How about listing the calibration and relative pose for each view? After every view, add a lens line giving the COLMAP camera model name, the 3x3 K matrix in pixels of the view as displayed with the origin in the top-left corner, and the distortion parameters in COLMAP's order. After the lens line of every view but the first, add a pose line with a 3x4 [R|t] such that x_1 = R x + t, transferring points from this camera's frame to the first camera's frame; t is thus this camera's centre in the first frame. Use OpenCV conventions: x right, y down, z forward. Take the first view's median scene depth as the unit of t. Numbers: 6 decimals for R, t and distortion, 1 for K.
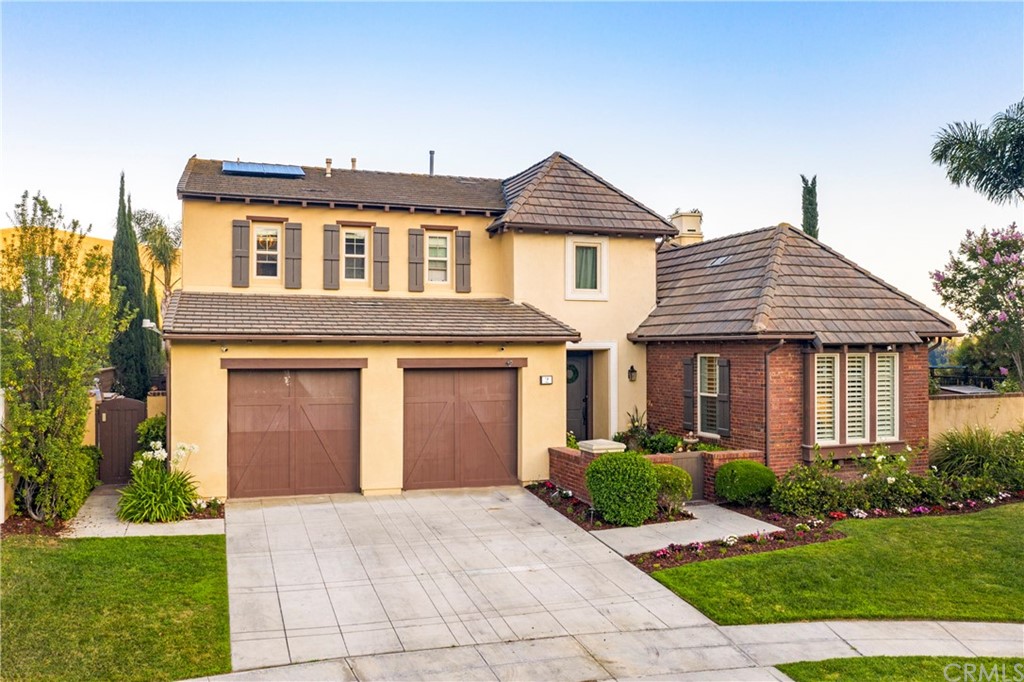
lens RADIAL K [[820.2, 0, 512.0], [0, 820.2, 341.0], [0, 0, 1]] dist [-0.052943, -0.007647]
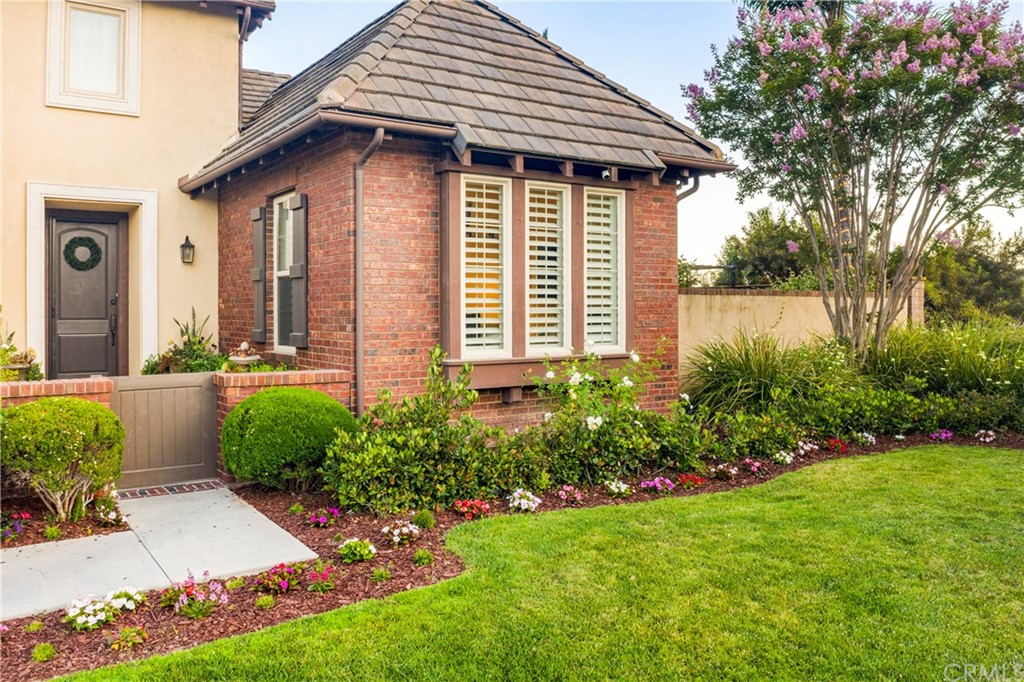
lens RADIAL K [[818.1, 0, 502.5], [0, 818.1, 308.0], [0, 0, 1]] dist [-0.057889, 0.007549]
pose [[0.969505, 0.002156, 0.245062, 0.277201], [-0.003435, 0.999983, 0.004794, 0.095523], [-0.245047, -0.005490, 0.969496, 0.513892]]
